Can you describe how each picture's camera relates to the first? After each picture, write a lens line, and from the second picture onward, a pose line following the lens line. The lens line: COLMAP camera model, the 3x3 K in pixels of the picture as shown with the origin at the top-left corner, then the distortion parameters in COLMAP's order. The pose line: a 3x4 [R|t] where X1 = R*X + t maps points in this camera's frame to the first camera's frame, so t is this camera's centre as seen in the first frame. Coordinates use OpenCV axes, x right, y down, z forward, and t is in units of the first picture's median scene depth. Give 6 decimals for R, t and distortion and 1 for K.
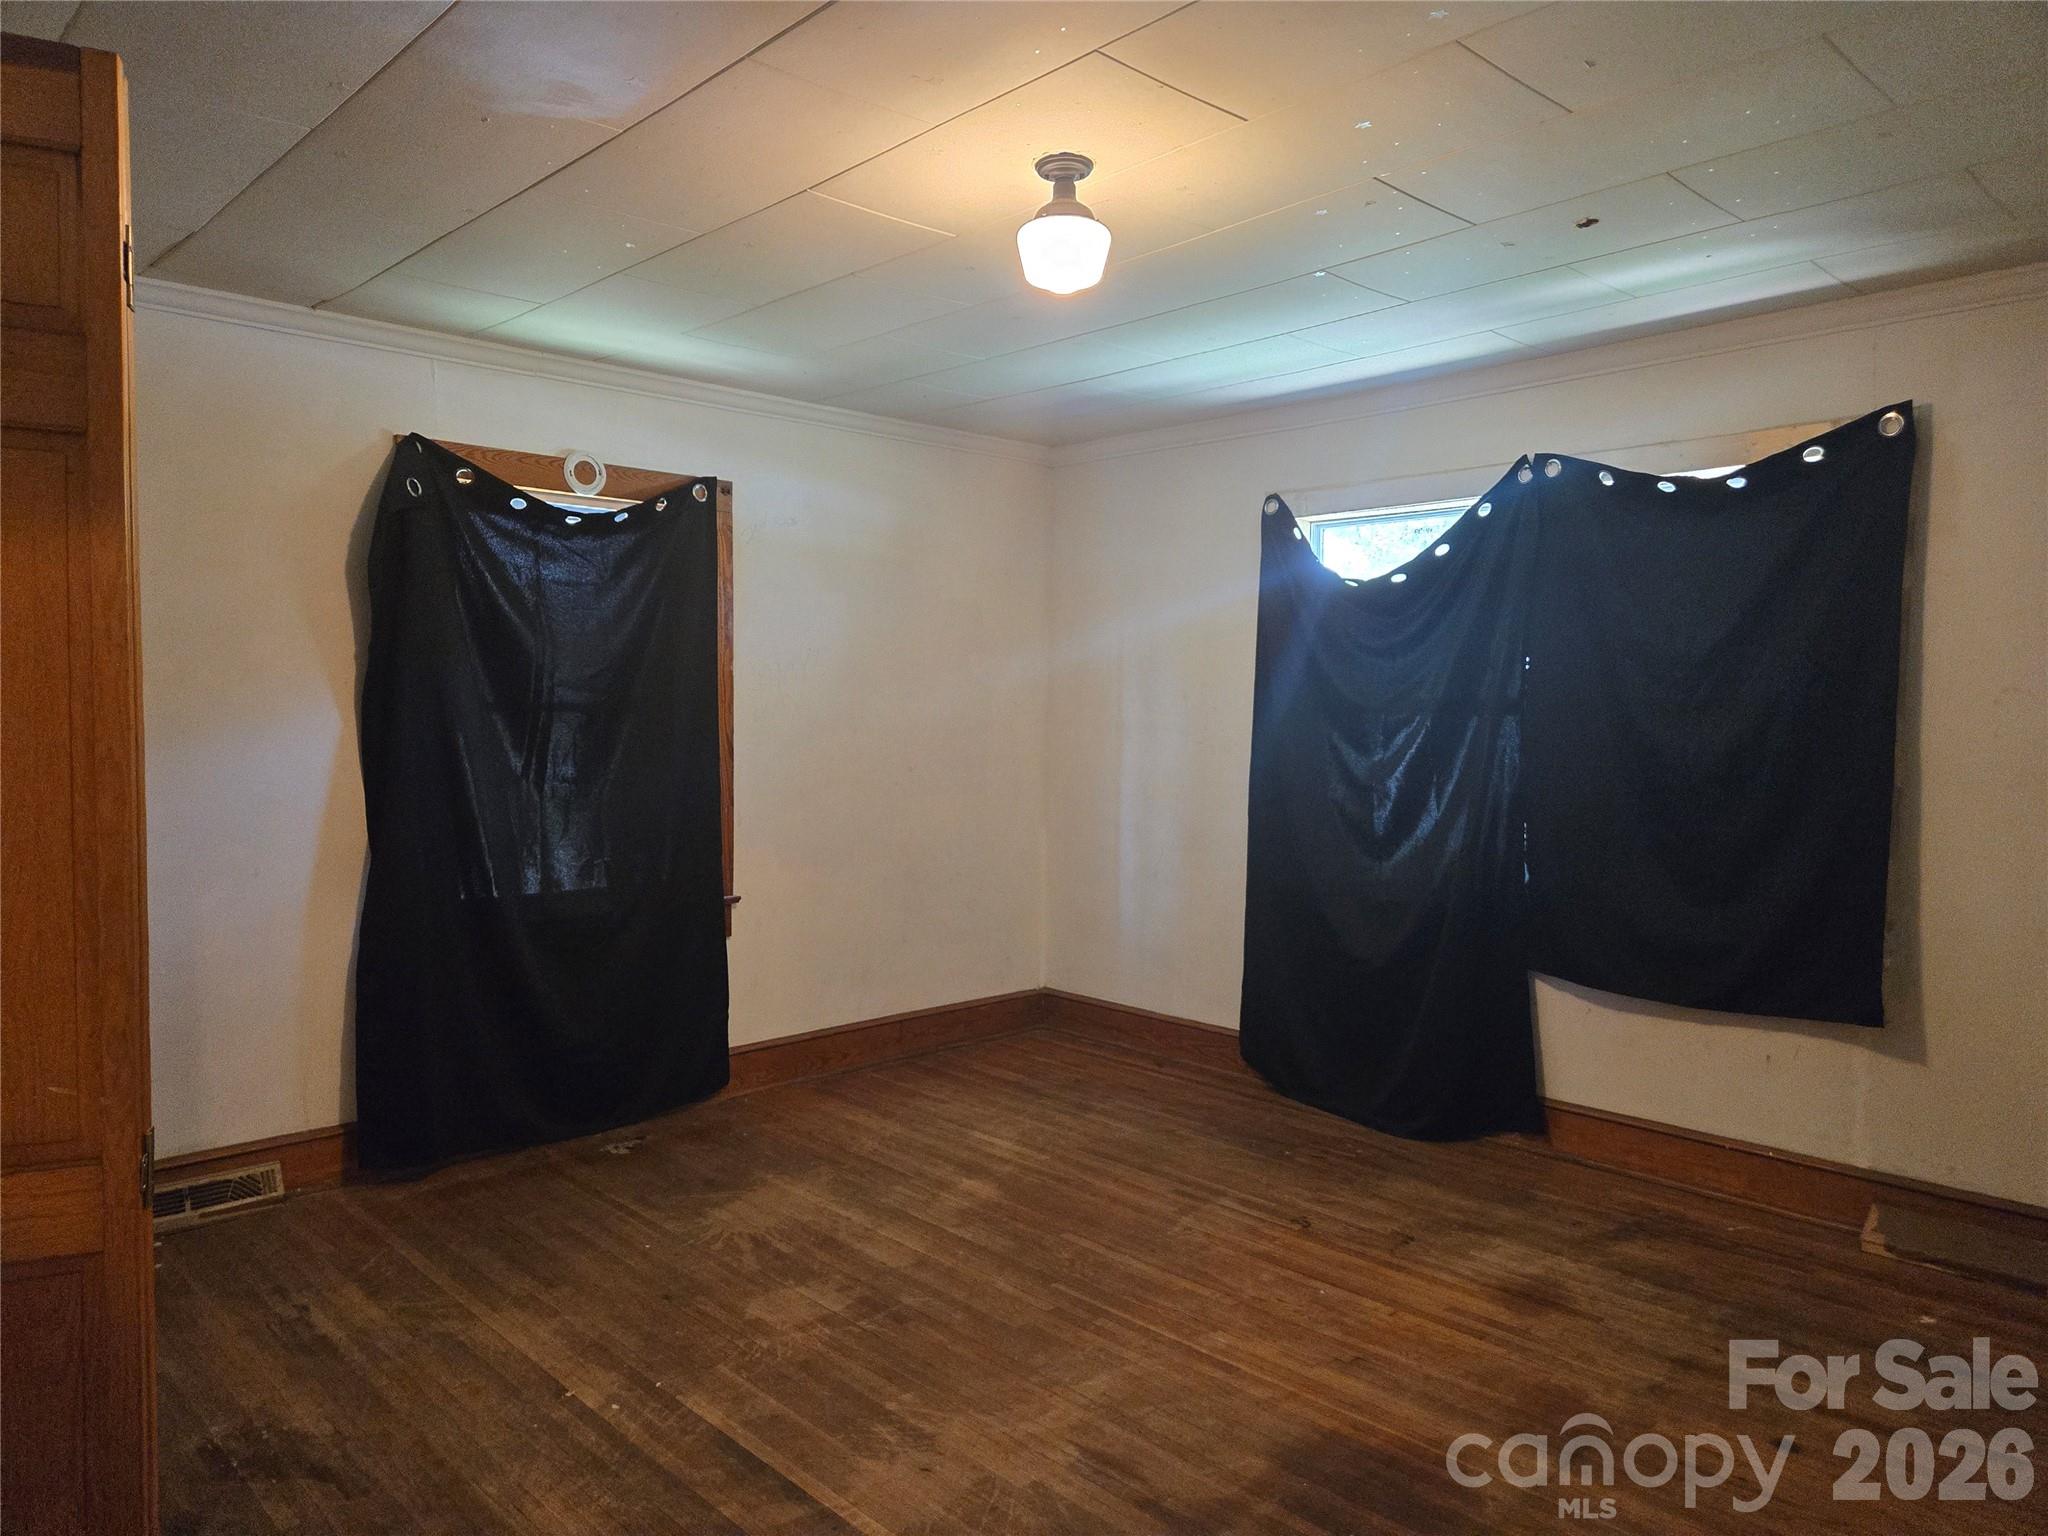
lens RADIAL K [[1372.9, 0, 1024.8], [0, 1372.9, 763.7], [0, 0, 1]] dist [0.058152, -0.051271]
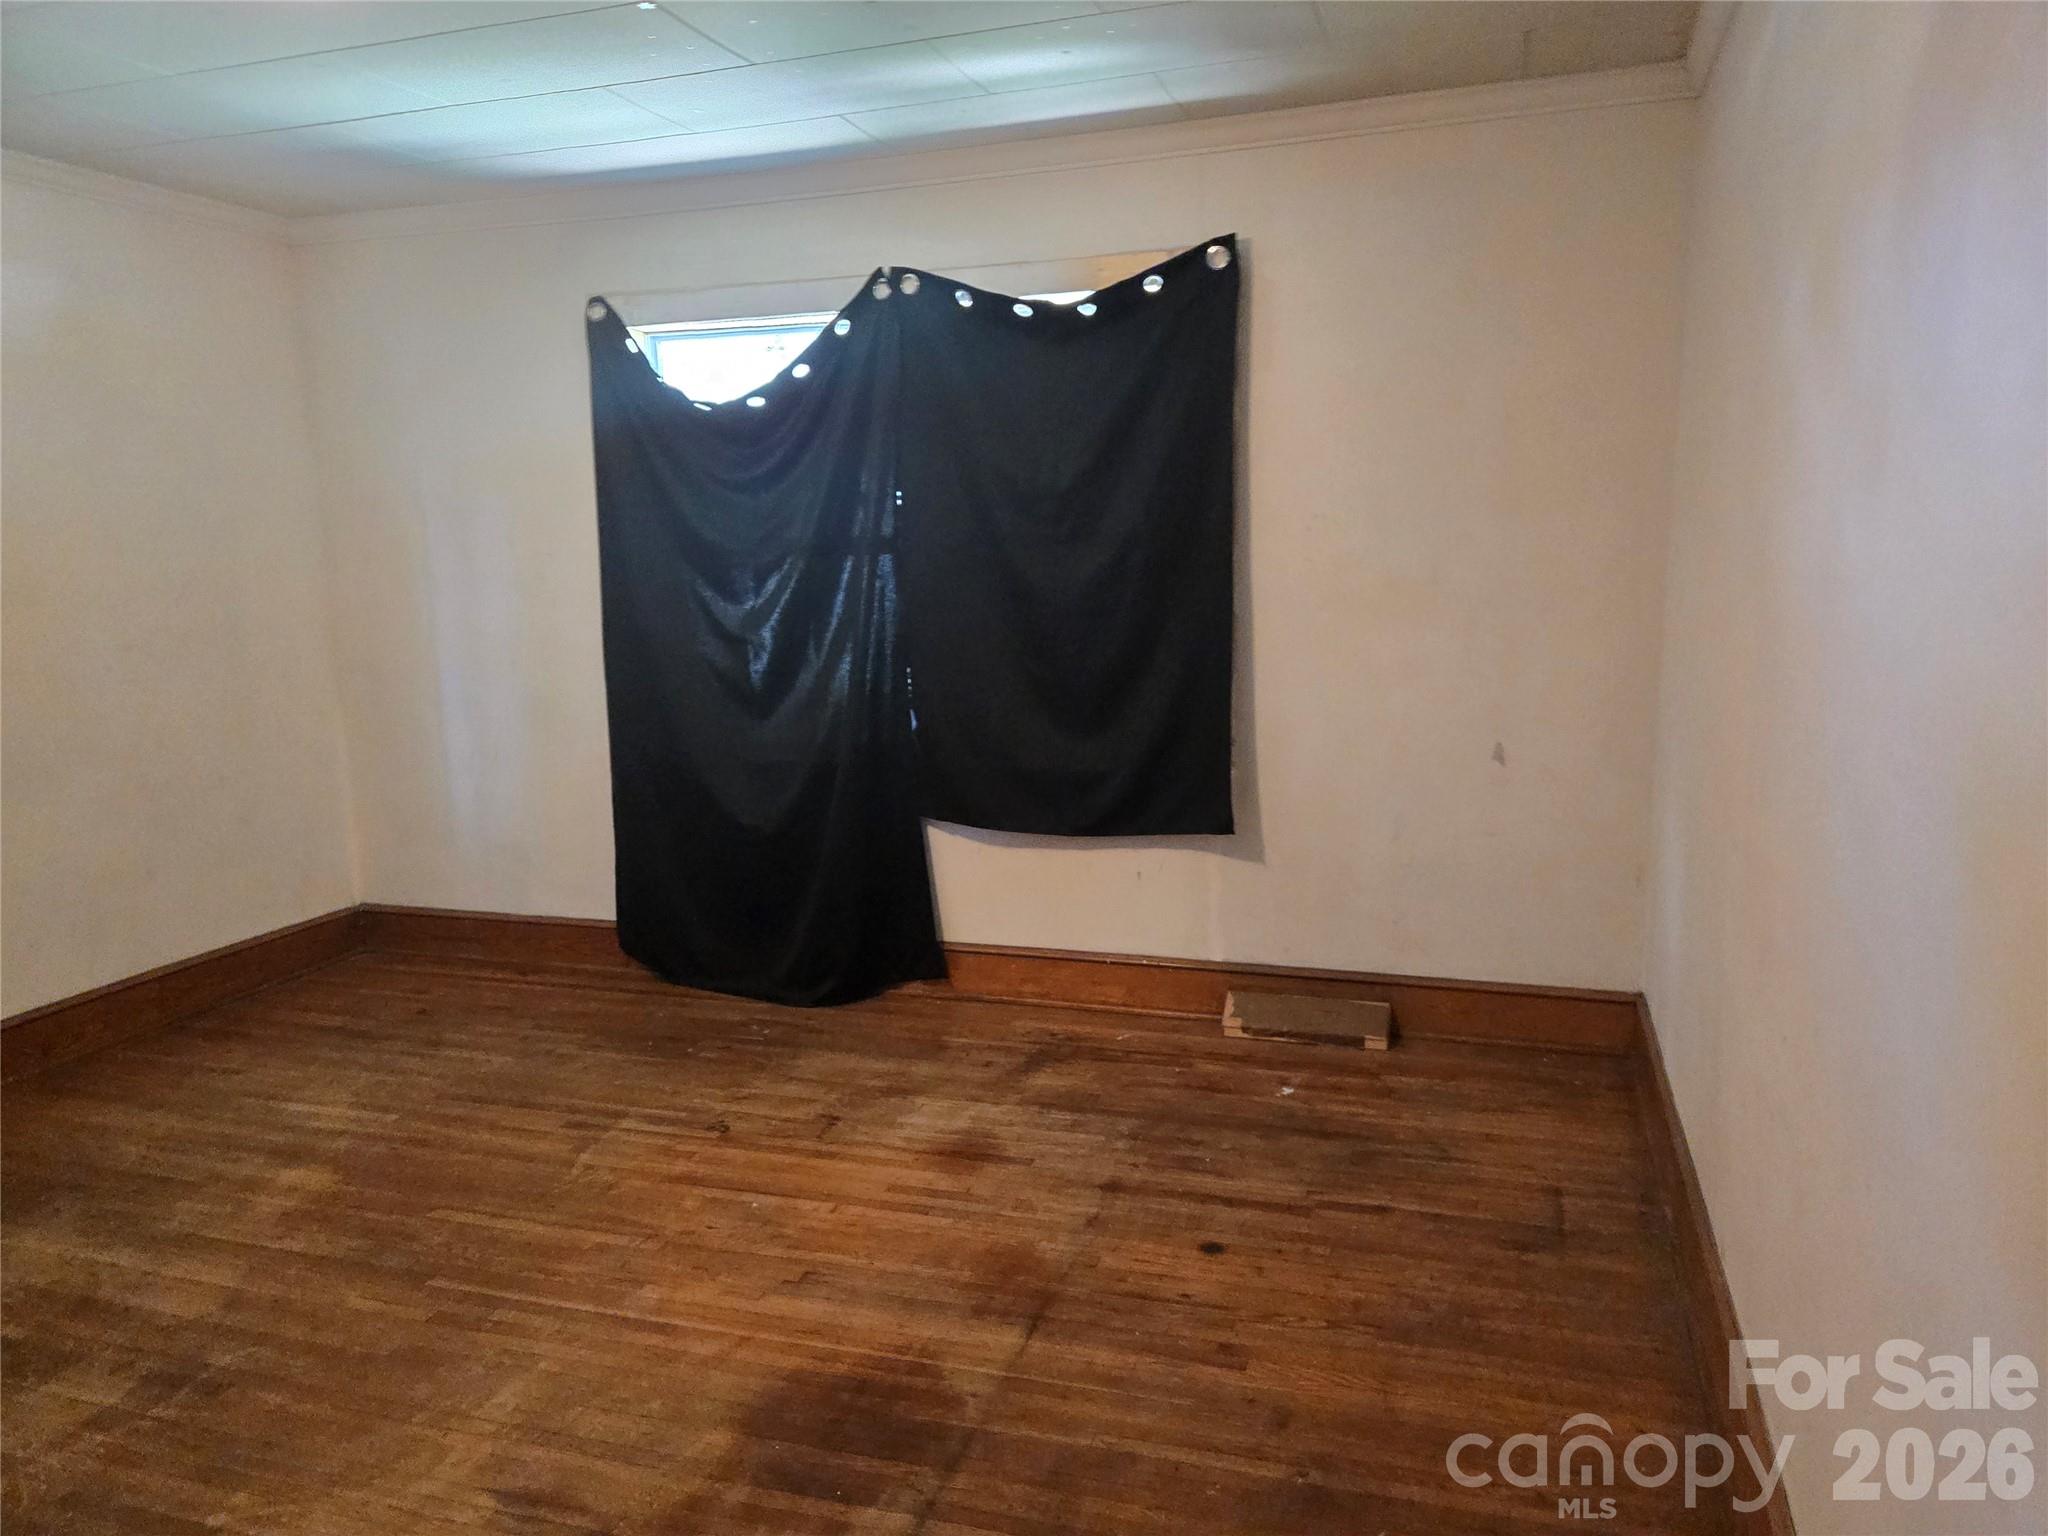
lens RADIAL K [[1372.9, 0, 1044.8], [0, 1372.9, 771.3], [0, 0, 1]] dist [0.058152, -0.051271]
pose [[0.878093, -0.105503, 0.466715, -0.009523], [0.048425, 0.989975, 0.132680, -0.008482], [-0.476034, -0.093905, 0.874399, 0.125433]]
